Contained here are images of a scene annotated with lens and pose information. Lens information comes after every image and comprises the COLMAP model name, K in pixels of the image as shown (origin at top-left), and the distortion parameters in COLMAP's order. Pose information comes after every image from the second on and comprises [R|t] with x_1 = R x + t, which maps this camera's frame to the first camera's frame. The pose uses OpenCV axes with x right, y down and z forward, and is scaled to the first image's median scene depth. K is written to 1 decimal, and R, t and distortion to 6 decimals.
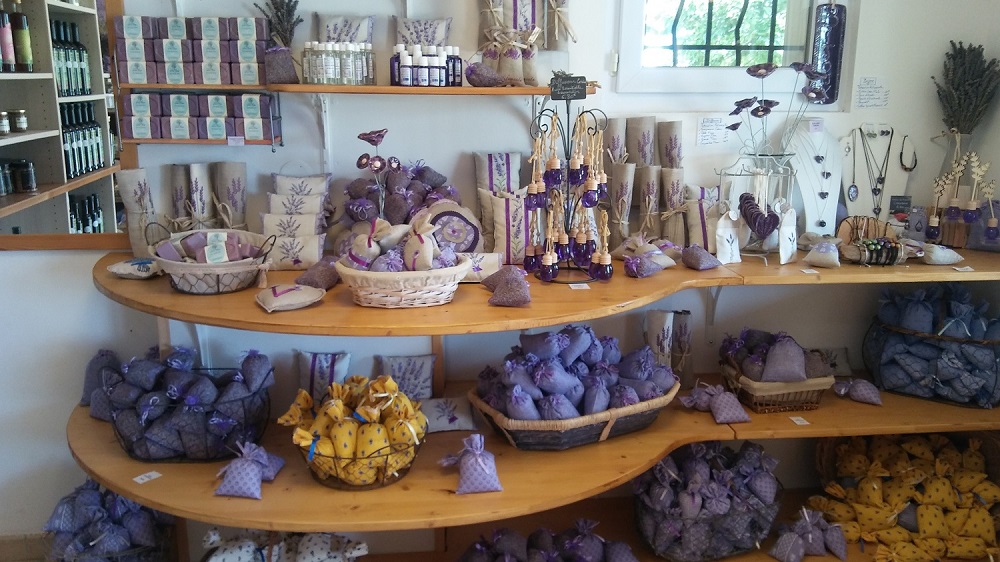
lens RADIAL K [[829.5, 0, 500.0], [0, 829.5, 281.0], [0, 0, 1]] dist [0.138657, -0.265677]
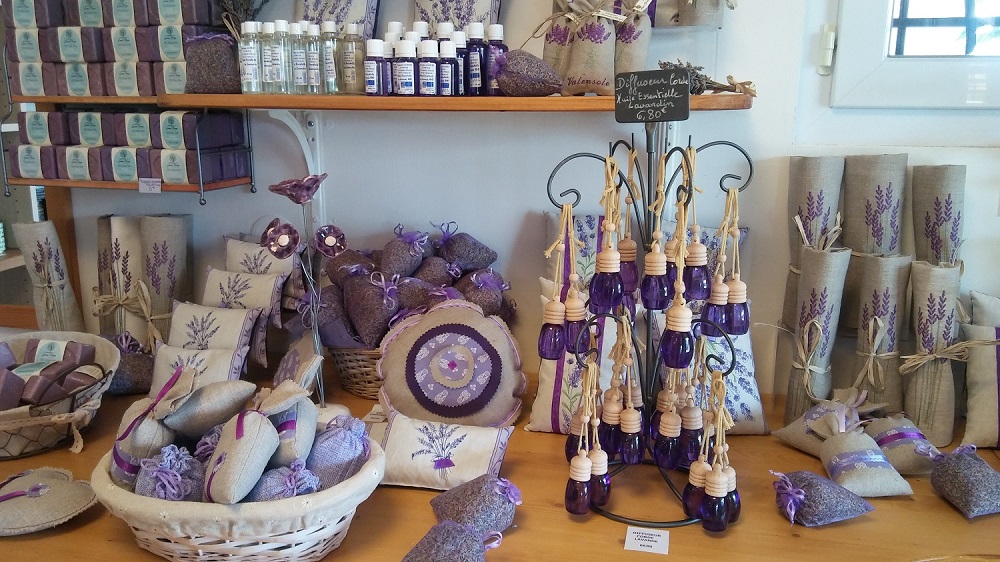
lens RADIAL K [[829.5, 0, 500.0], [0, 829.5, 281.0], [0, 0, 1]] dist [0.138657, -0.265677]
pose [[0.935426, 0.069923, -0.346539, 0.152692], [-0.077248, 0.996985, -0.007351, -0.110458], [0.344980, 0.033646, 0.938007, 0.500479]]
